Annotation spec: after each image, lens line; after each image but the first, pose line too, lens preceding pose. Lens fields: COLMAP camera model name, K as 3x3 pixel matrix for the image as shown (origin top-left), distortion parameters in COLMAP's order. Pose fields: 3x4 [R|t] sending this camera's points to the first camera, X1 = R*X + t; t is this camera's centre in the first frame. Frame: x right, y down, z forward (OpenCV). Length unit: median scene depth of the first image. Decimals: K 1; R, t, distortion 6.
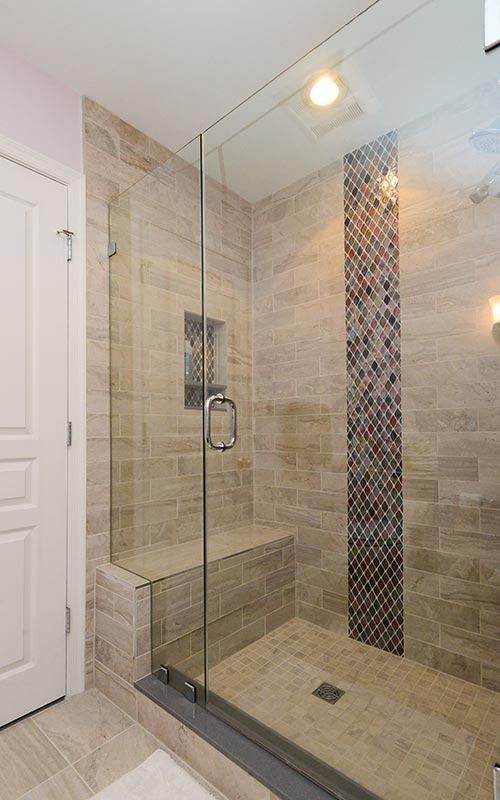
lens RADIAL K [[393.7, 0, 268.1], [0, 393.7, 431.6], [0, 0, 1]] dist [0.007478, 0.000147]
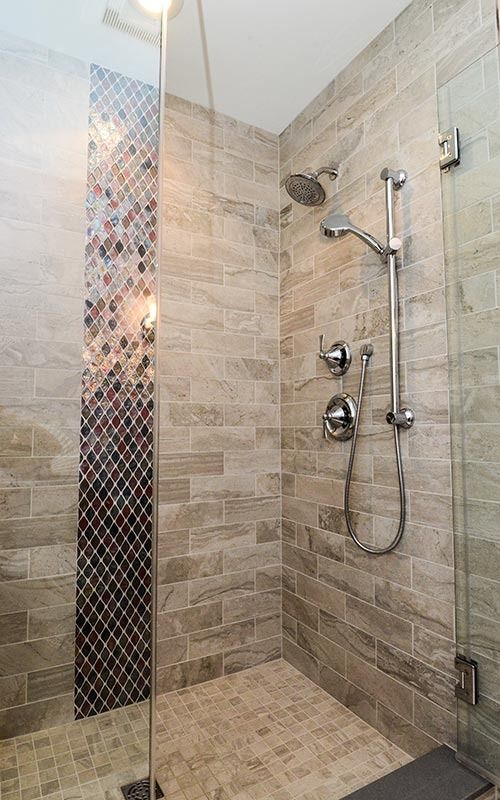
lens RADIAL K [[452.7, 0, 251.2], [0, 452.7, 399.7], [0, 0, 1]] dist [-0.020802, -0.007244]
pose [[0.330888, 0.068748, 0.941163, -0.495655], [-0.006341, 0.997482, -0.070632, 0.011223], [-0.943649, 0.017404, 0.330491, 0.462190]]
